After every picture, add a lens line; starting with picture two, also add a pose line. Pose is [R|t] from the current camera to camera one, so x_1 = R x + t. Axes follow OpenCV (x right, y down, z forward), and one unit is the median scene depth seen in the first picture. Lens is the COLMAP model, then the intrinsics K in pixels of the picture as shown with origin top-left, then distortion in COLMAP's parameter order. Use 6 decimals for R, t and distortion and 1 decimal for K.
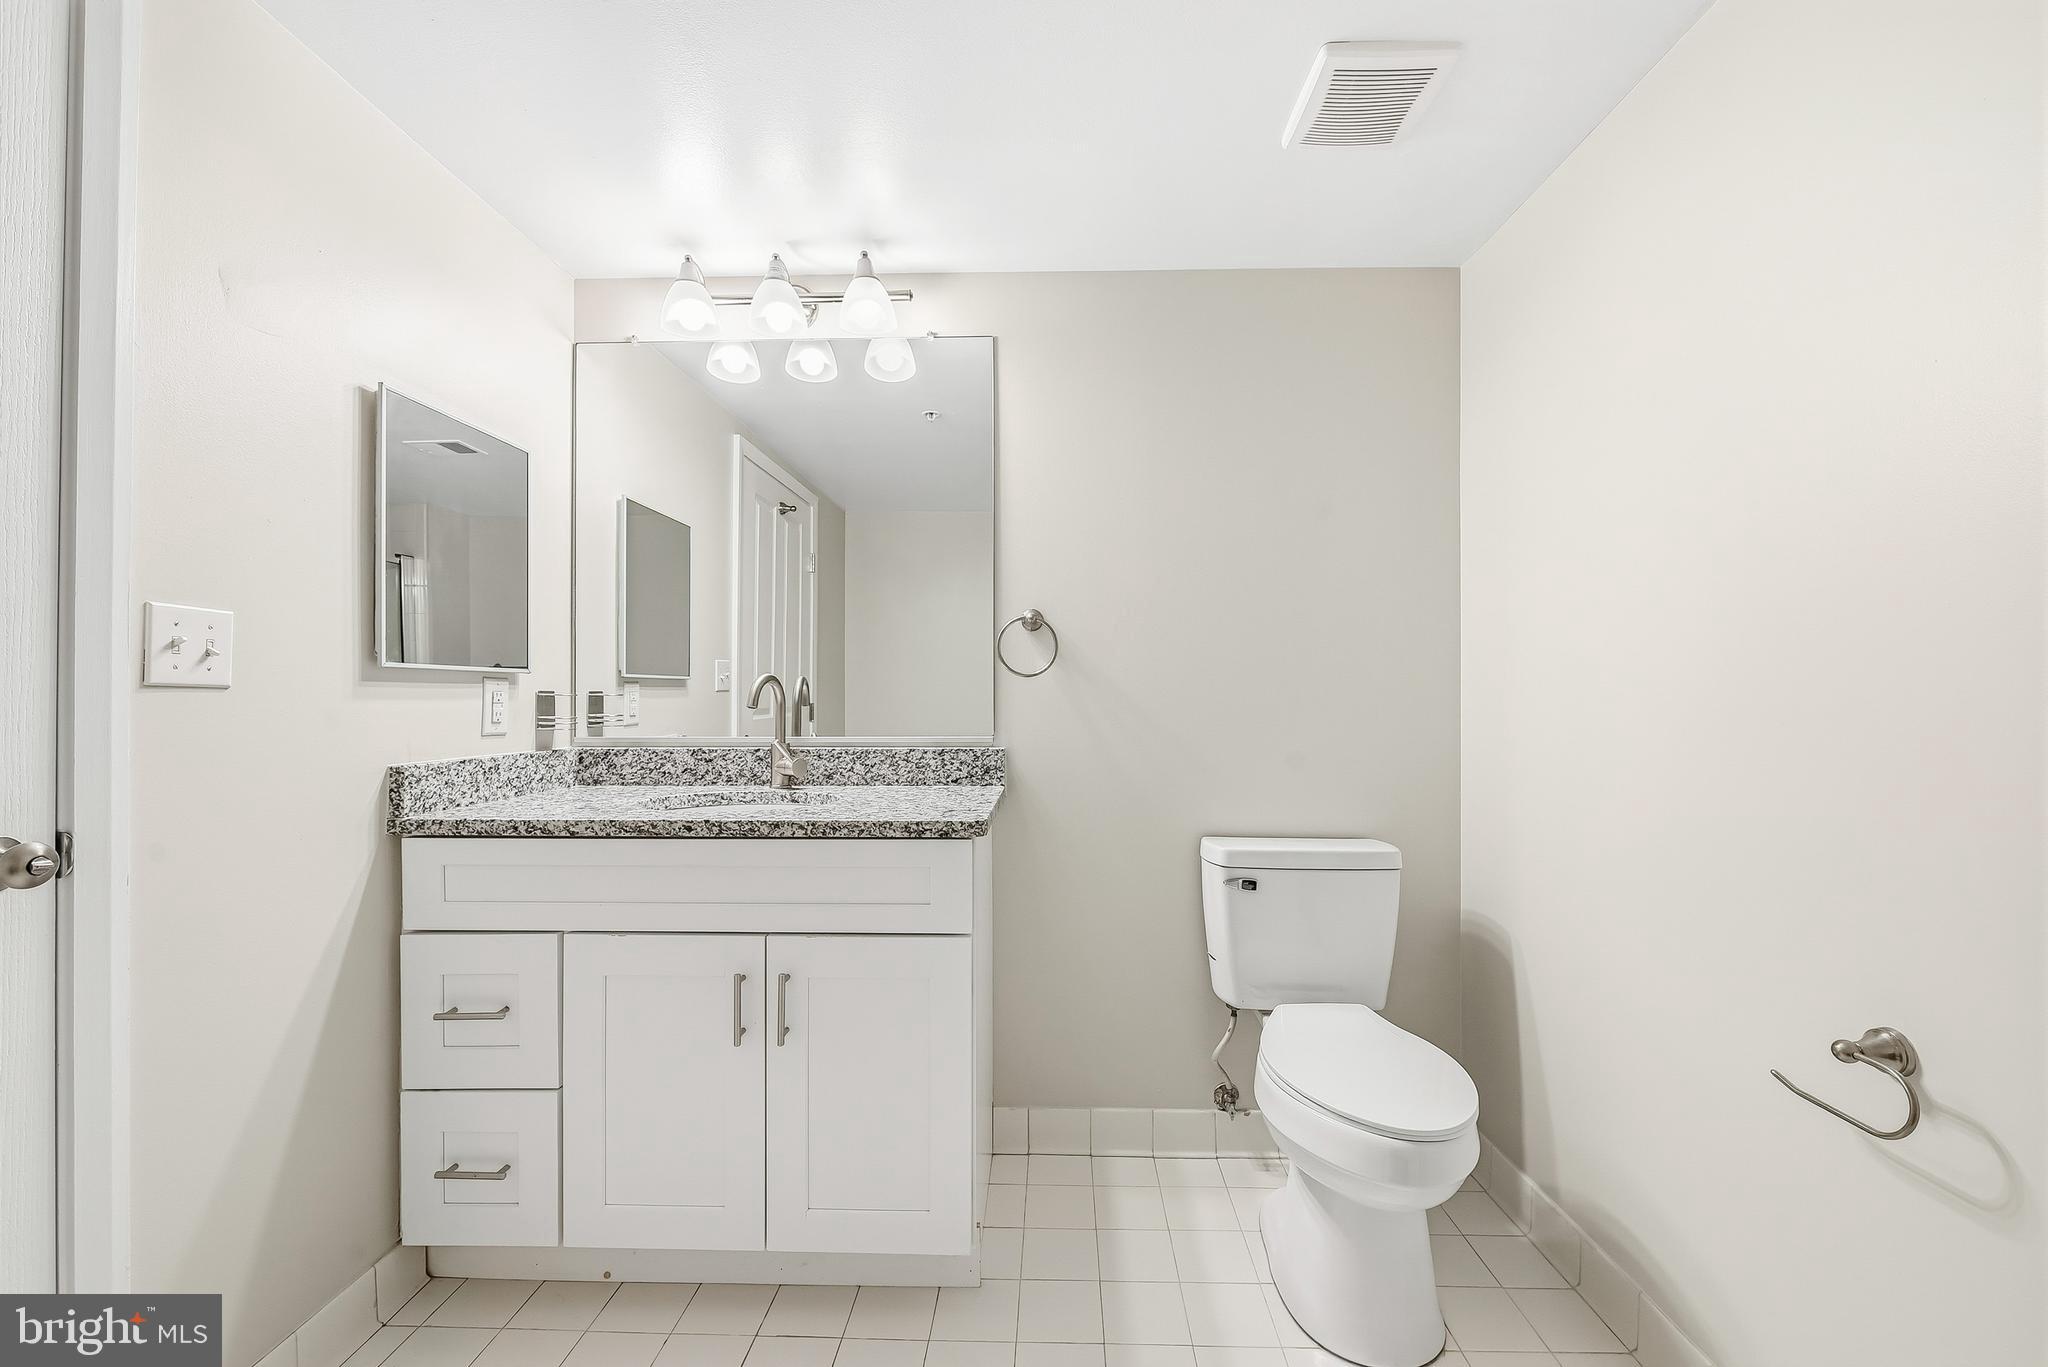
lens RADIAL K [[816.8, 0, 1018.2], [0, 816.8, 697.1], [0, 0, 1]] dist [-0.005241, -0.001072]
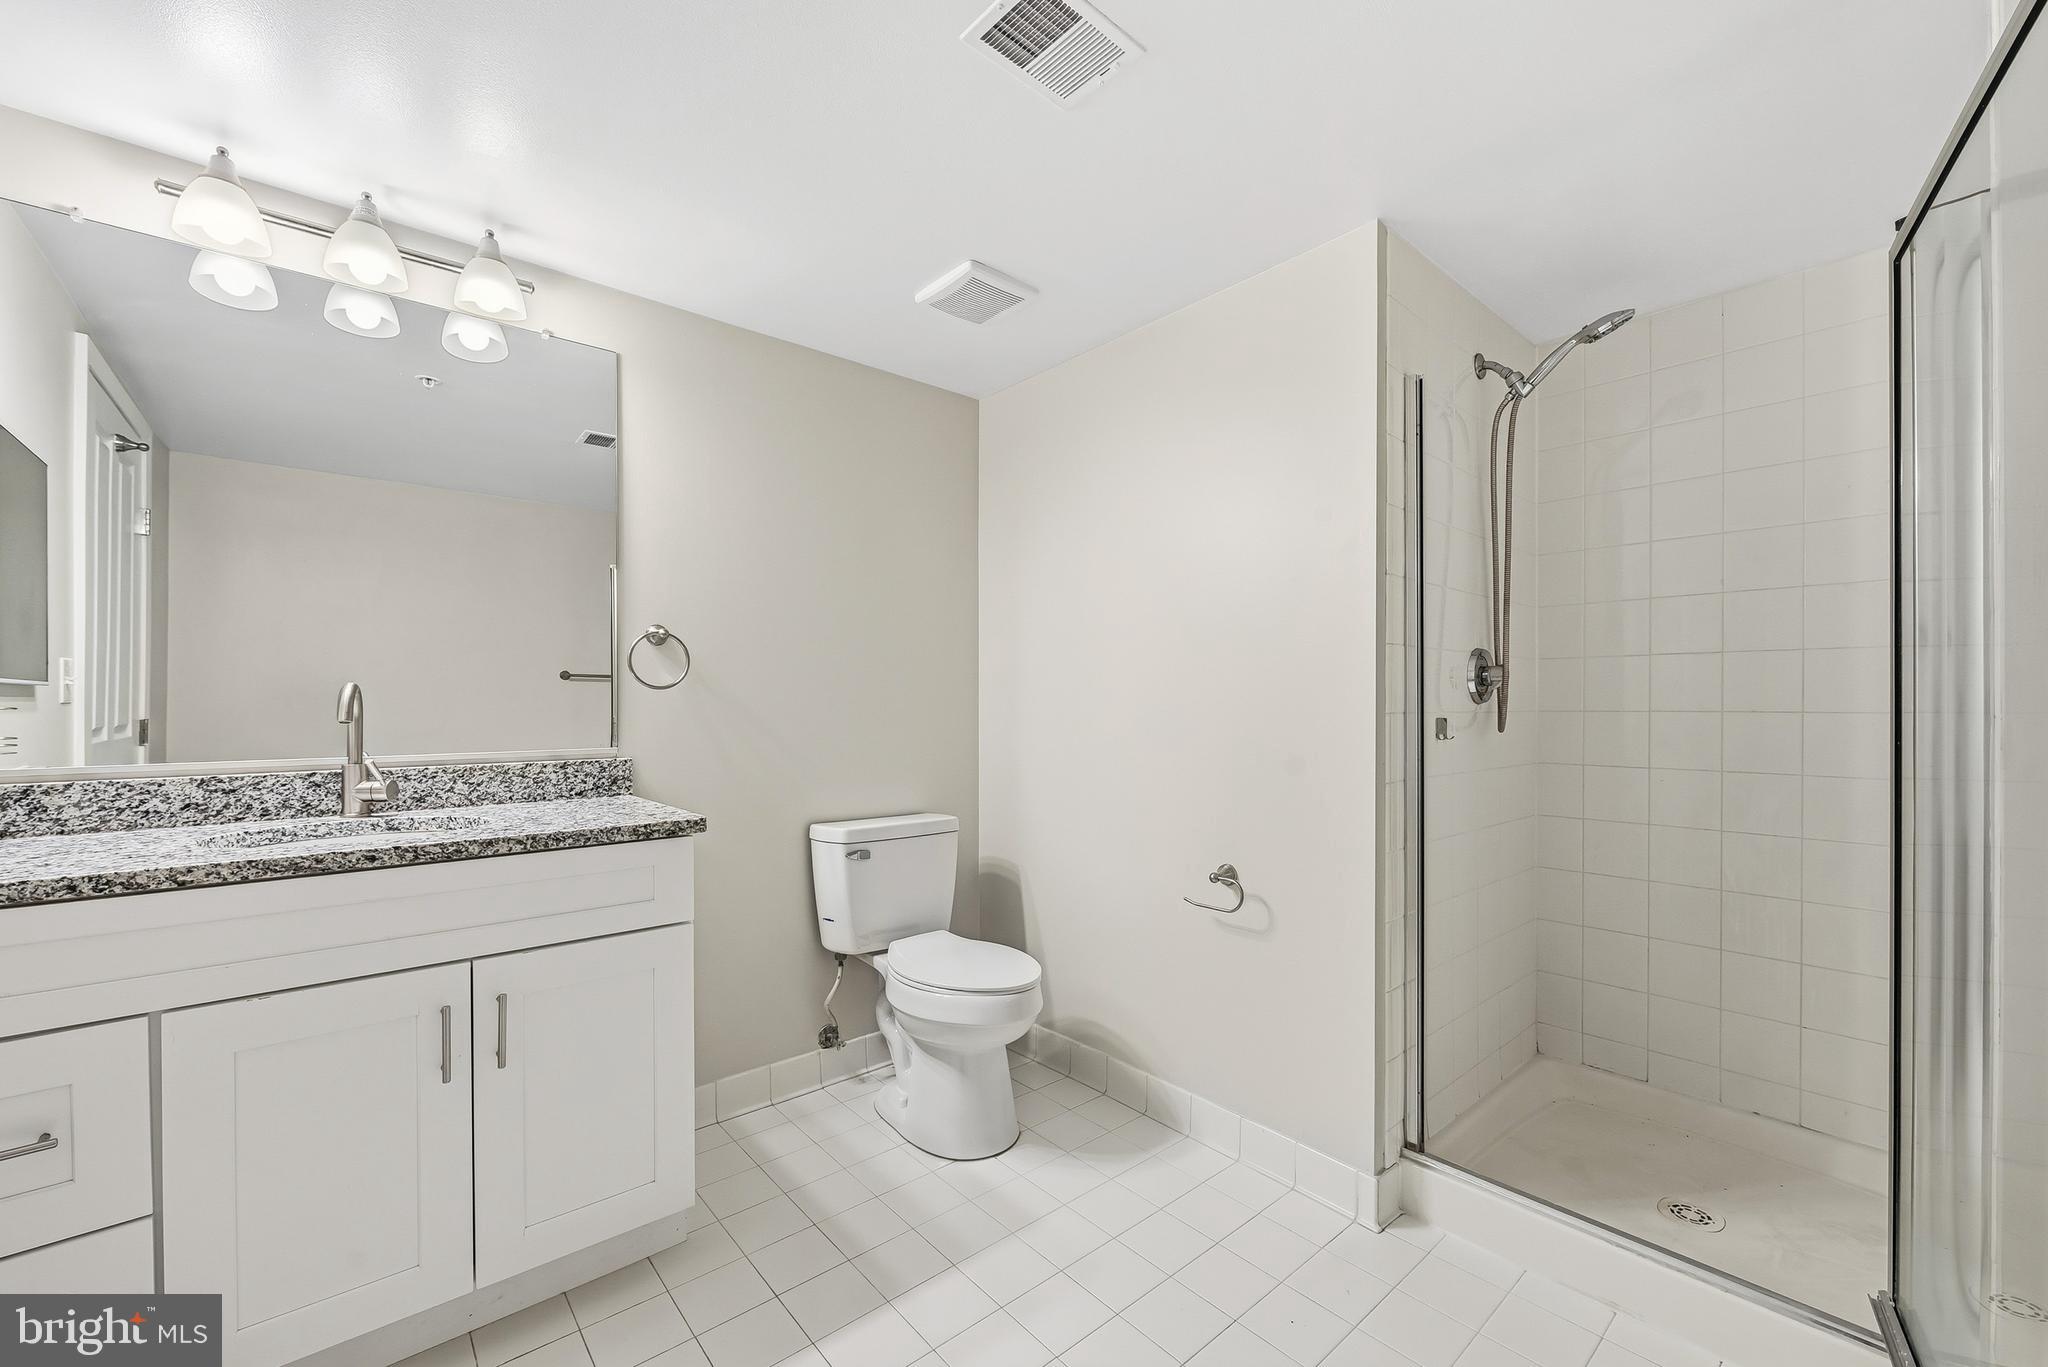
lens RADIAL K [[816.8, 0, 1037.1], [0, 816.8, 719.4], [0, 0, 1]] dist [-0.005241, -0.001072]
pose [[0.731520, -0.013625, 0.681684, -0.379800], [0.003589, 0.999863, 0.016134, -0.001362], [-0.681811, -0.009356, 0.731469, -0.111314]]
